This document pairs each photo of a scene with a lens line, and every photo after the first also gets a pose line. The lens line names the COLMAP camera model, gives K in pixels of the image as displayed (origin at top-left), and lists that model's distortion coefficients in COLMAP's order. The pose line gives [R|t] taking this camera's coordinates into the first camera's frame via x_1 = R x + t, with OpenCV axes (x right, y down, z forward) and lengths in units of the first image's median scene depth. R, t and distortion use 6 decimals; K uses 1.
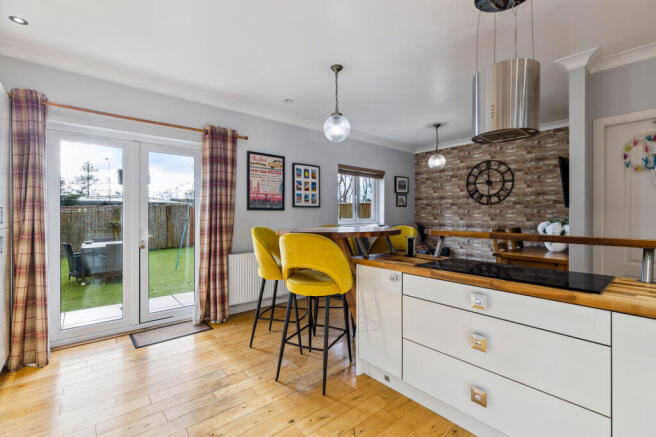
lens RADIAL K [[297.7, 0, 326.3], [0, 297.7, 213.7], [0, 0, 1]] dist [0.003113, 0.000207]
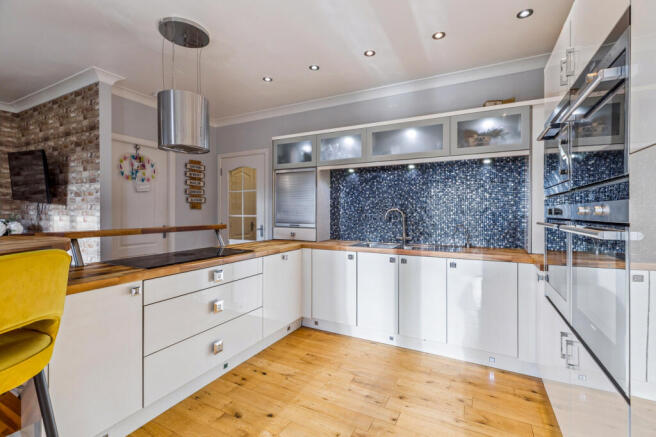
lens RADIAL K [[297.7, 0, 324.1], [0, 297.7, 216.0], [0, 0, 1]] dist [0.003113, 0.000207]
pose [[-0.371140, -0.014238, 0.928468, -0.620143], [-0.004788, 0.999898, 0.013420, 0.003342], [-0.928565, 0.000535, -0.371170, 0.734422]]
